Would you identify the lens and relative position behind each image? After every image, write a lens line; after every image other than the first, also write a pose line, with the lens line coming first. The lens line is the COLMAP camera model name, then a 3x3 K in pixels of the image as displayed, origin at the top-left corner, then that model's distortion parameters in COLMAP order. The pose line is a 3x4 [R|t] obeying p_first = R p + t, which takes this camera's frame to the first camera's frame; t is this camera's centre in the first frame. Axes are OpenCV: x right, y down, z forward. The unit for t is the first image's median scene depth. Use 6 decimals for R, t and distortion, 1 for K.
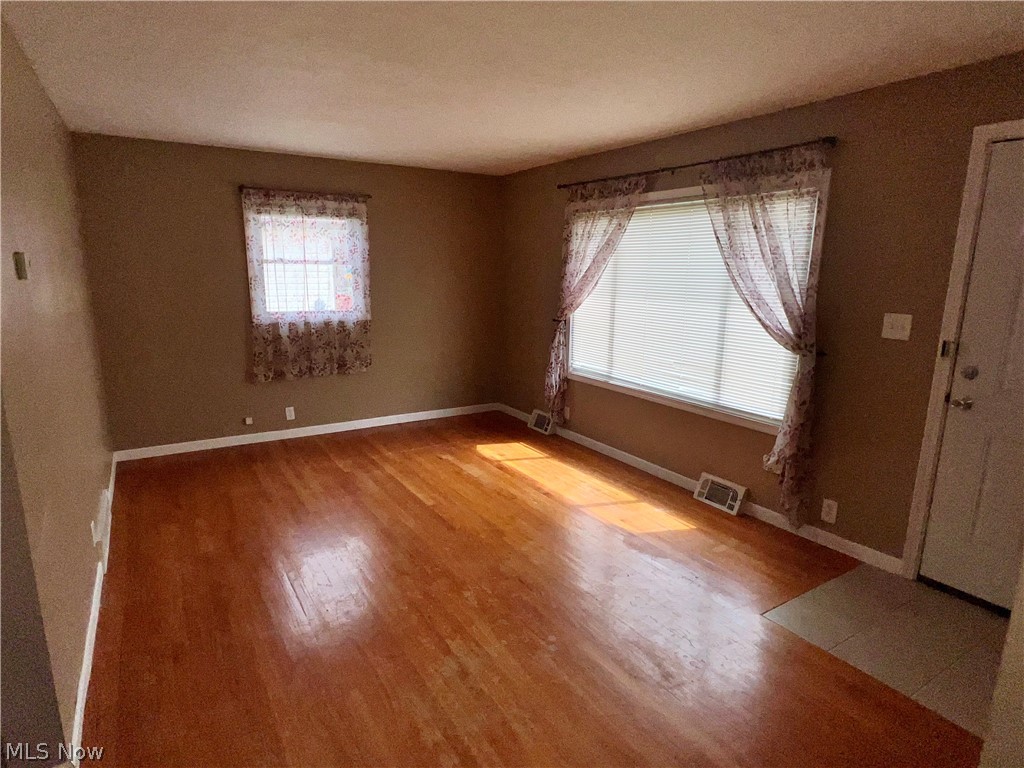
lens RADIAL K [[572.9, 0, 512.0], [0, 572.9, 384.0], [0, 0, 1]] dist [0.011599, 0.000699]
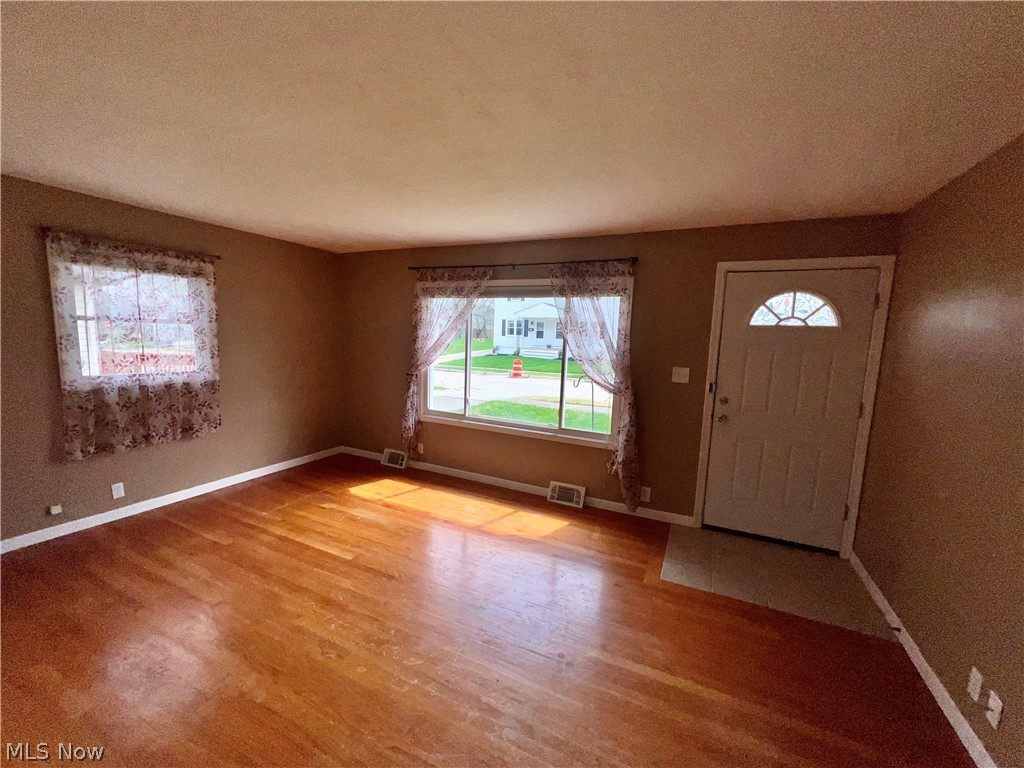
lens RADIAL K [[405.5, 0, 512.0], [0, 405.5, 384.0], [0, 0, 1]] dist [0.002643, 0.000395]
pose [[0.849361, -0.045019, 0.525888, -0.205497], [0.081189, 0.995641, -0.045896, -0.034827], [-0.521530, 0.081678, 0.849314, 0.155635]]
